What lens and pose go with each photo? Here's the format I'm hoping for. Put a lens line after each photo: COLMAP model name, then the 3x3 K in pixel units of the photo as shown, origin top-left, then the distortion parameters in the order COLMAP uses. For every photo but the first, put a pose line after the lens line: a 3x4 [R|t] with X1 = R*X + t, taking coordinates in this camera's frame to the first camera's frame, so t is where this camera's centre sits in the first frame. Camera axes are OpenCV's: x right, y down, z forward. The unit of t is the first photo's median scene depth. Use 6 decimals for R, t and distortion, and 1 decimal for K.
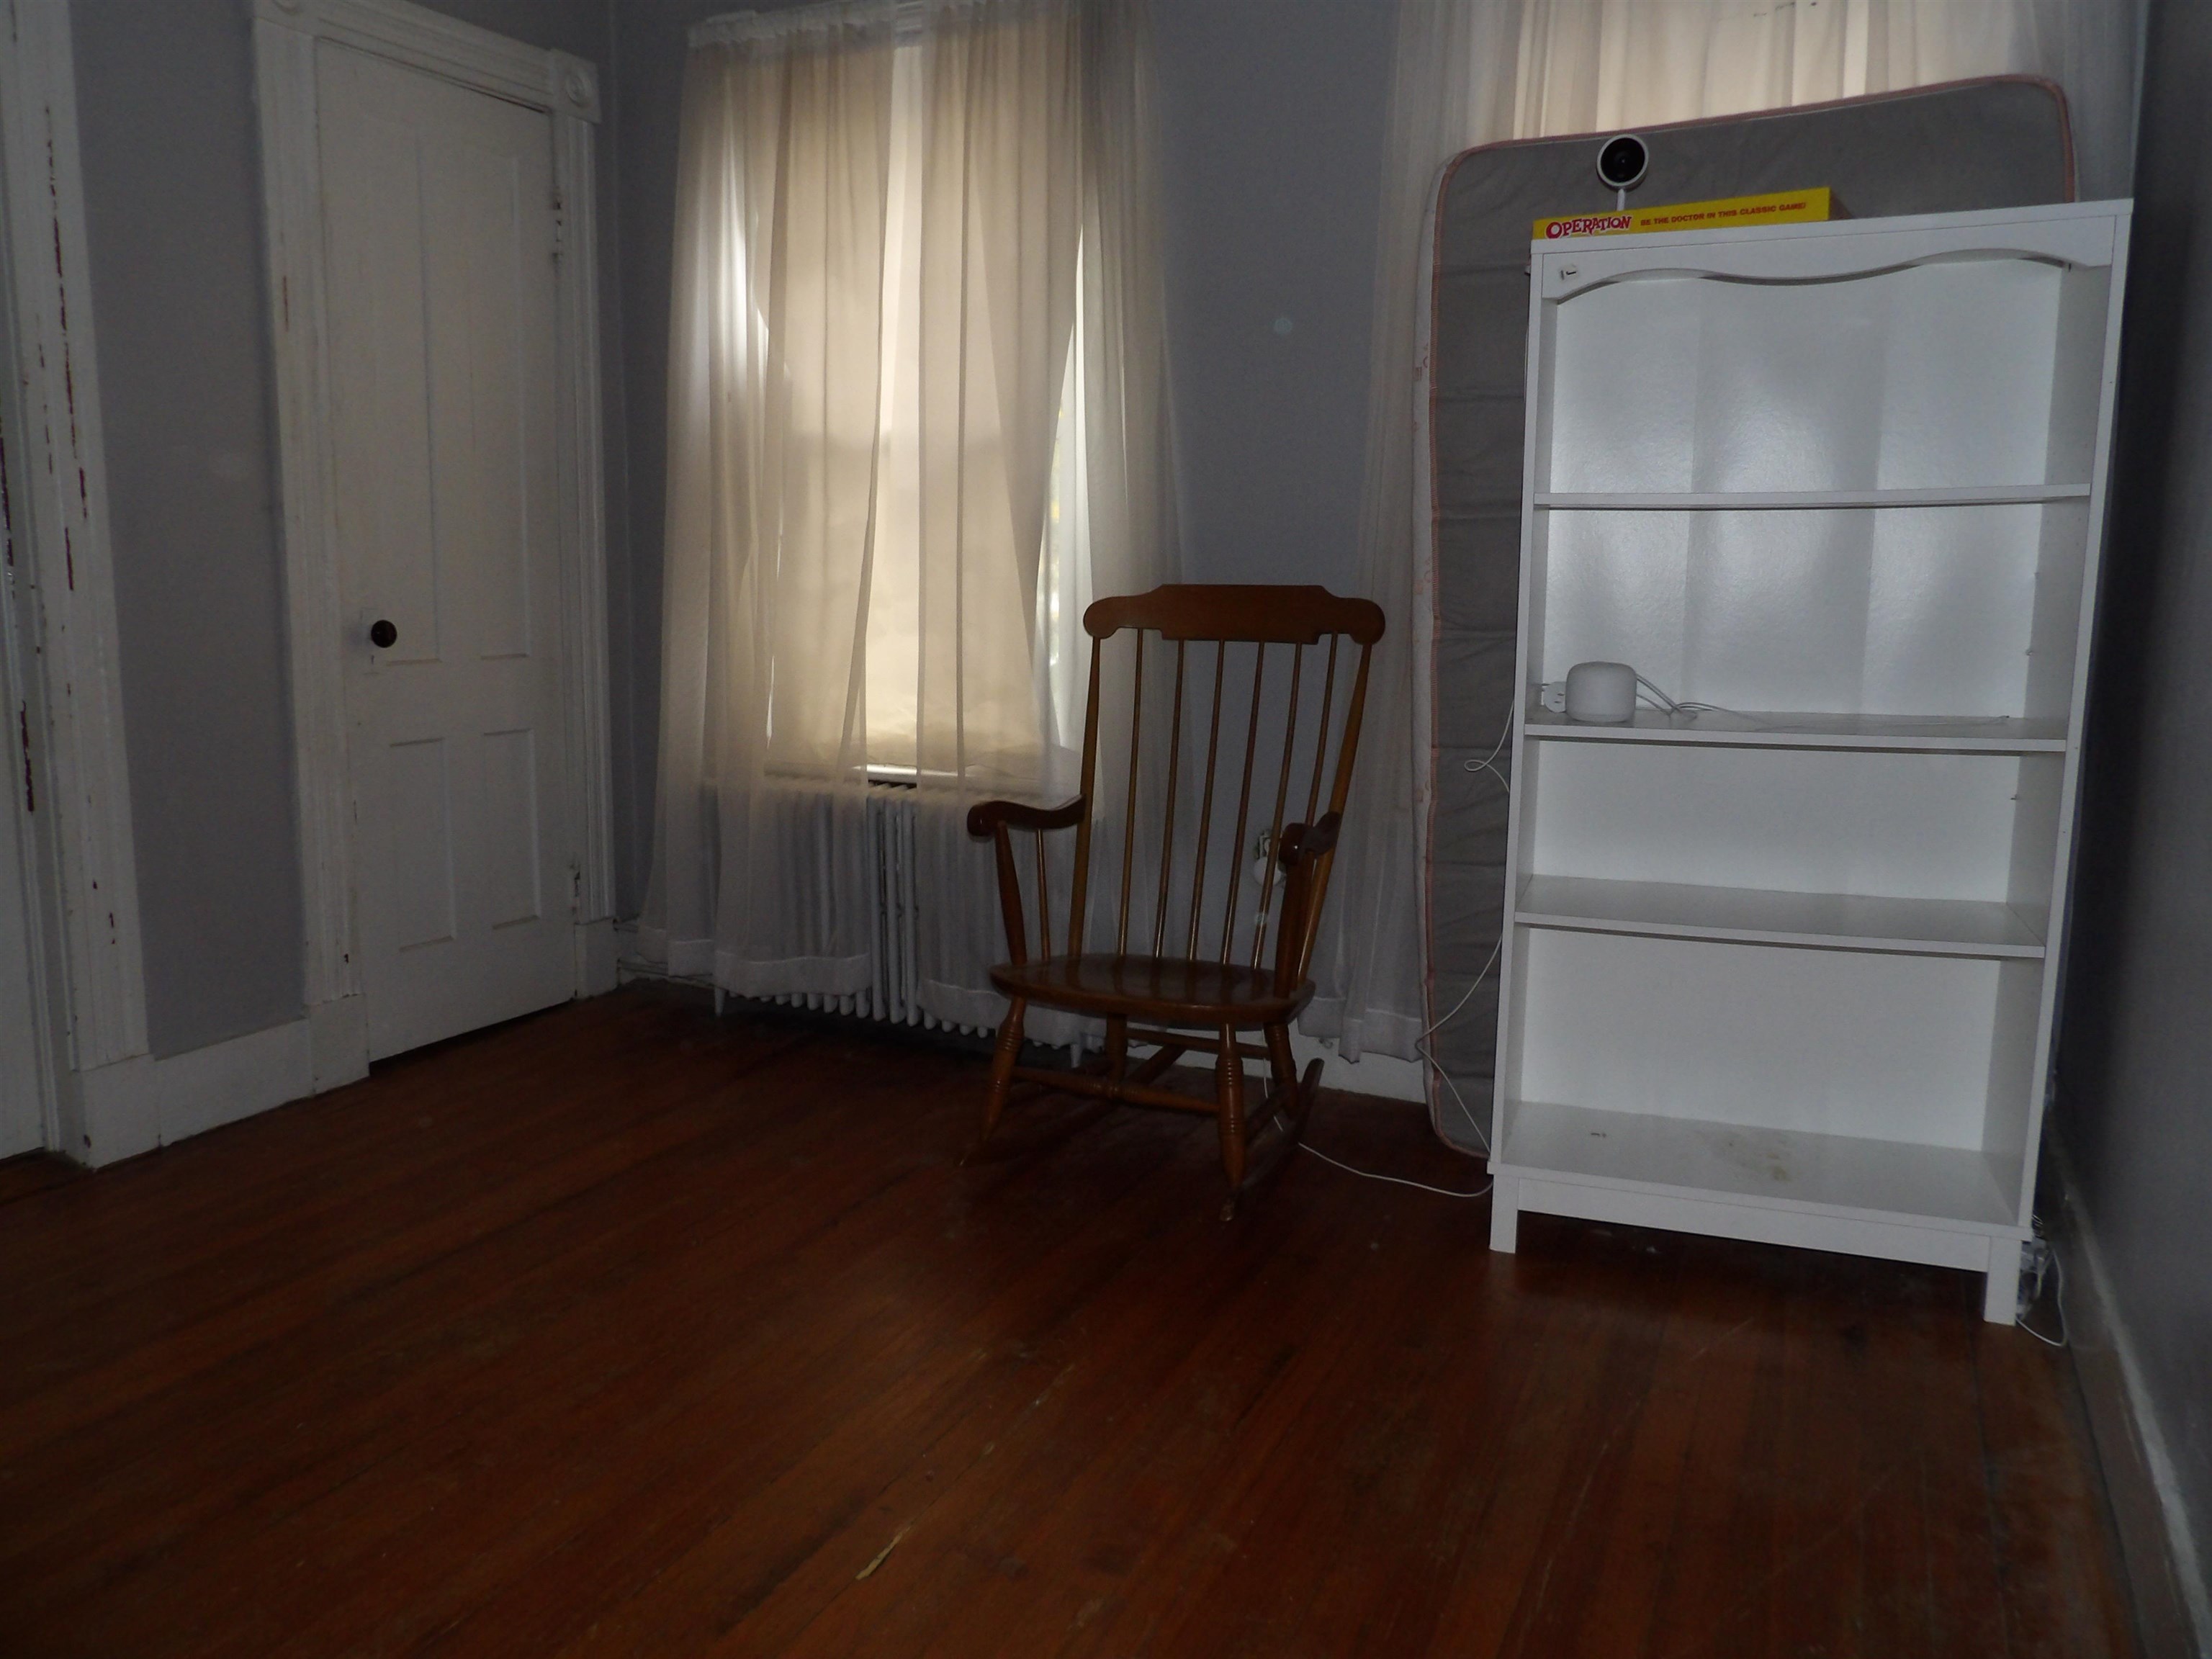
lens RADIAL K [[1567.6, 0, 1115.0], [0, 1567.6, 835.6], [0, 0, 1]] dist [0.001824, 0.092068]
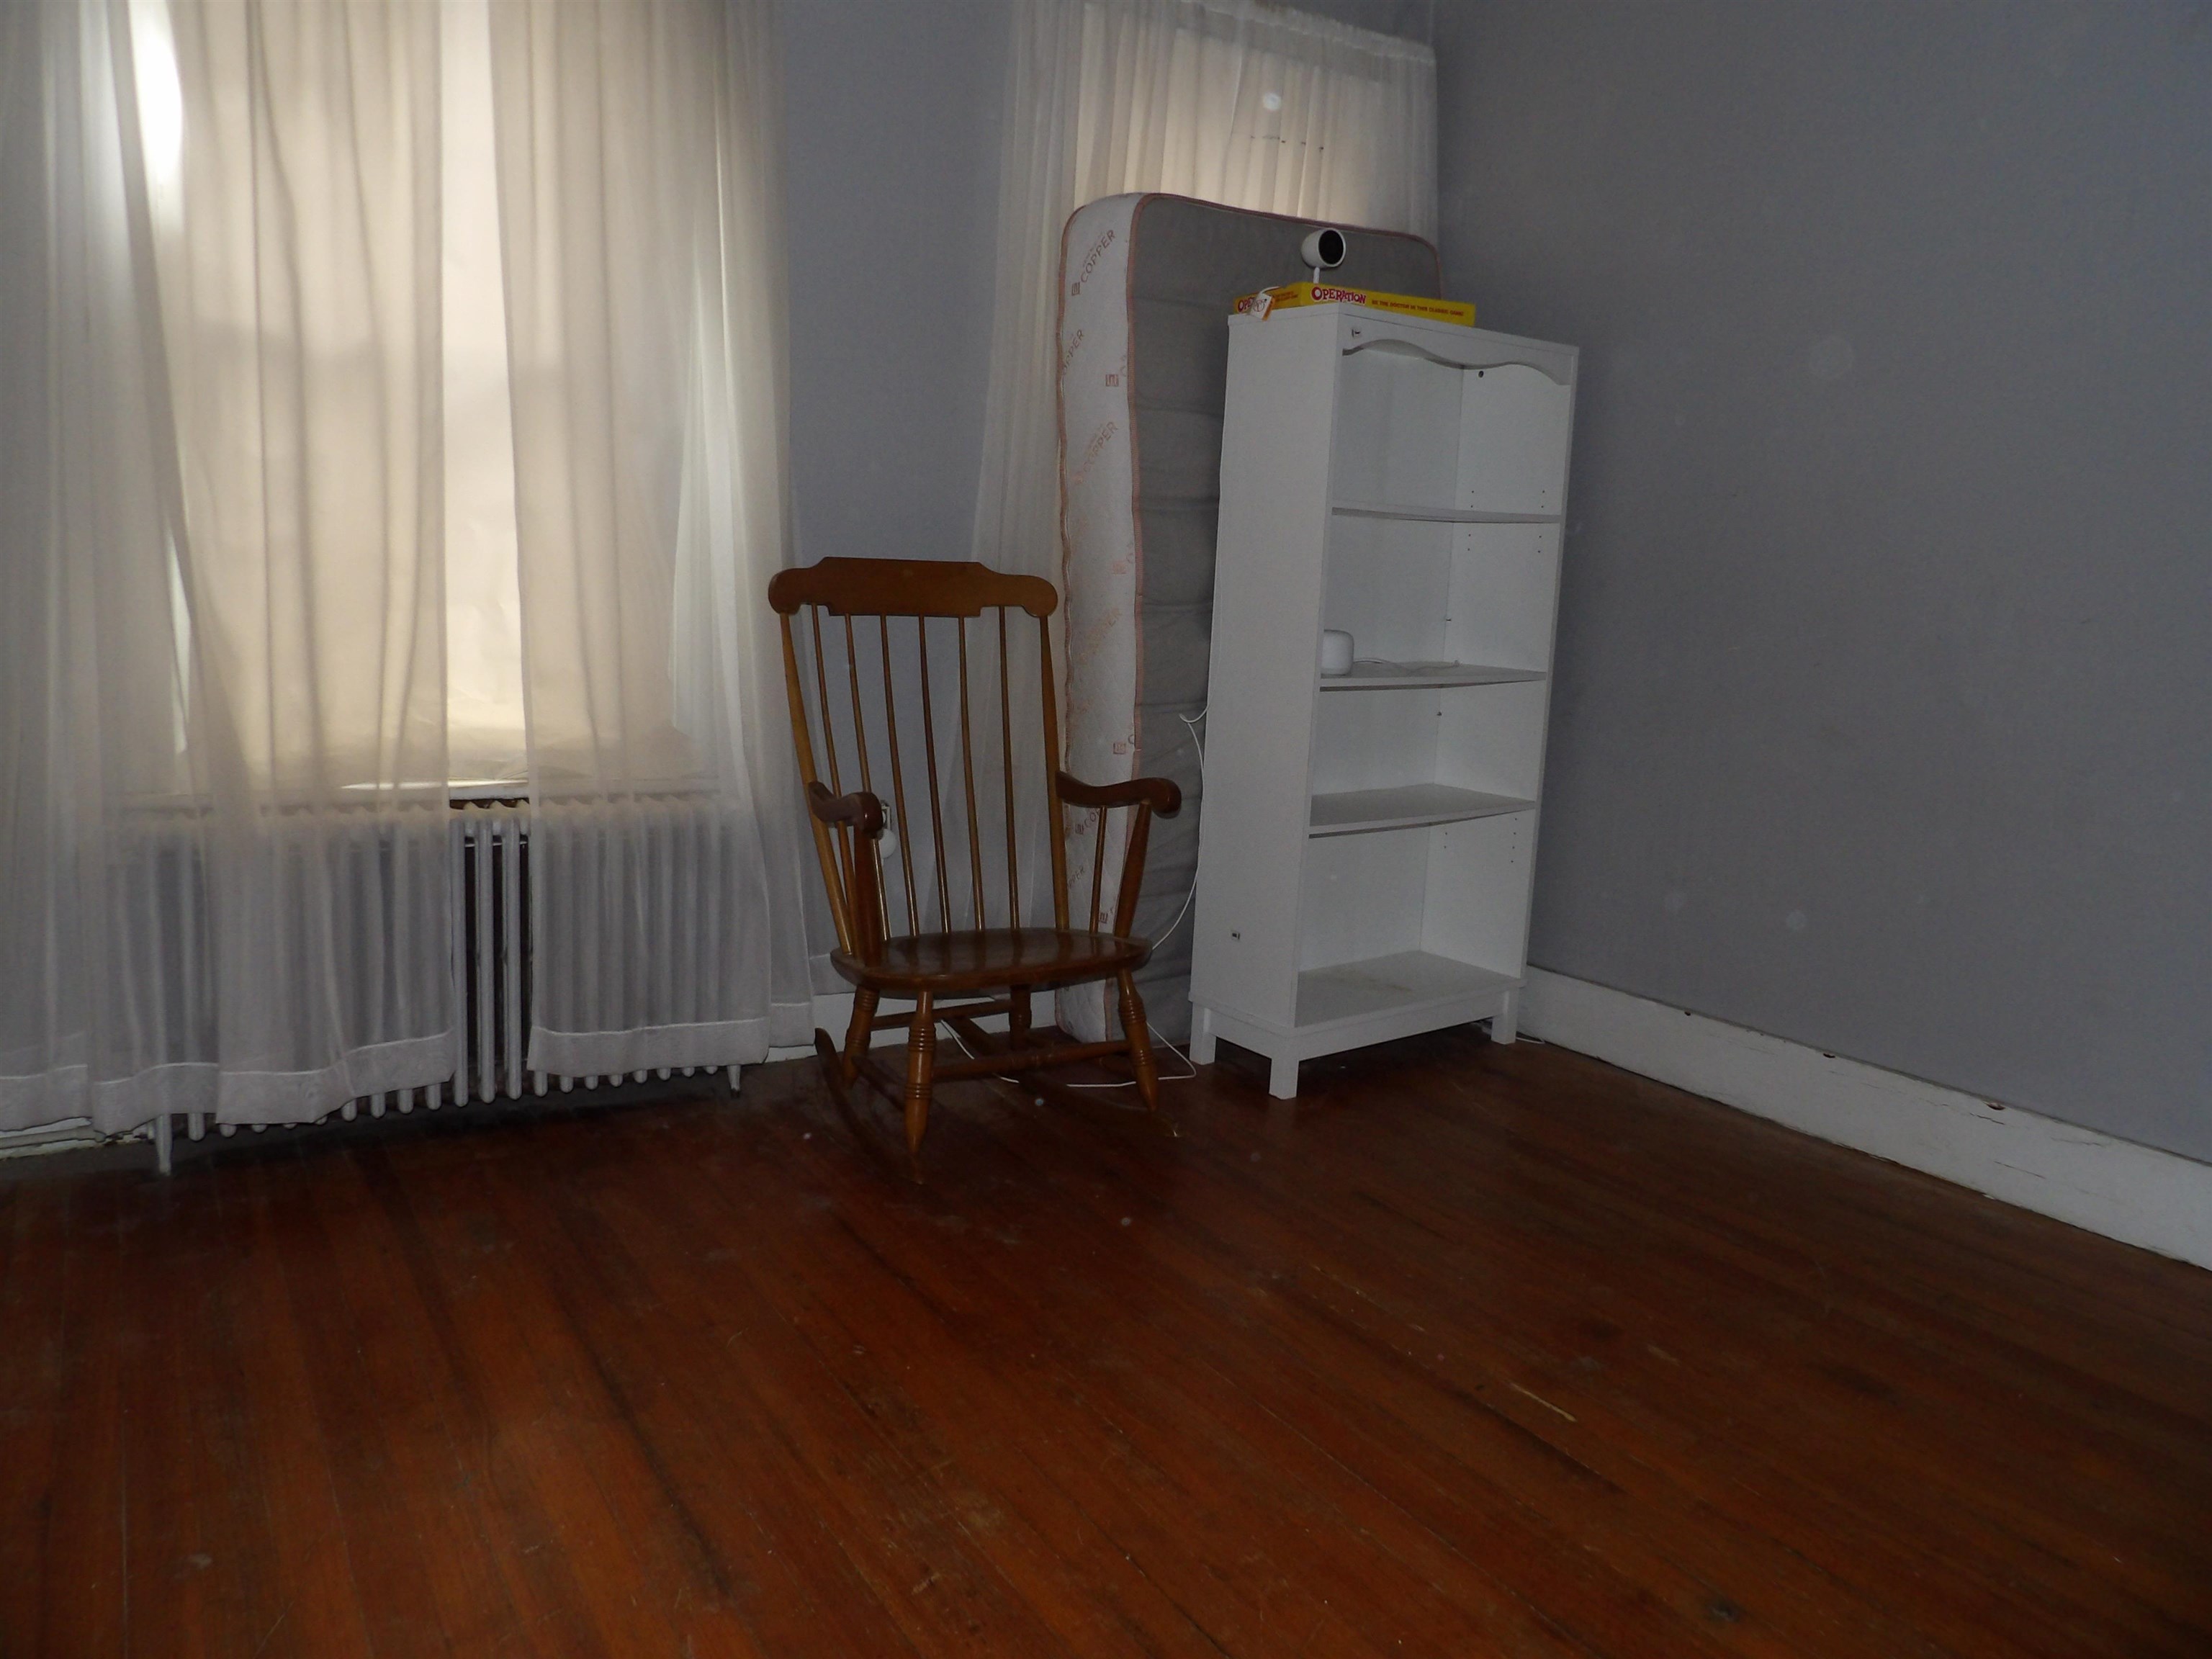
lens RADIAL K [[1567.6, 0, 1115.0], [0, 1567.6, 835.6], [0, 0, 1]] dist [0.001824, 0.092068]
pose [[0.557118, -0.127987, 0.820511, -0.697020], [0.107377, 0.990860, 0.081651, -0.051872], [-0.823462, 0.042615, 0.565769, 0.326126]]
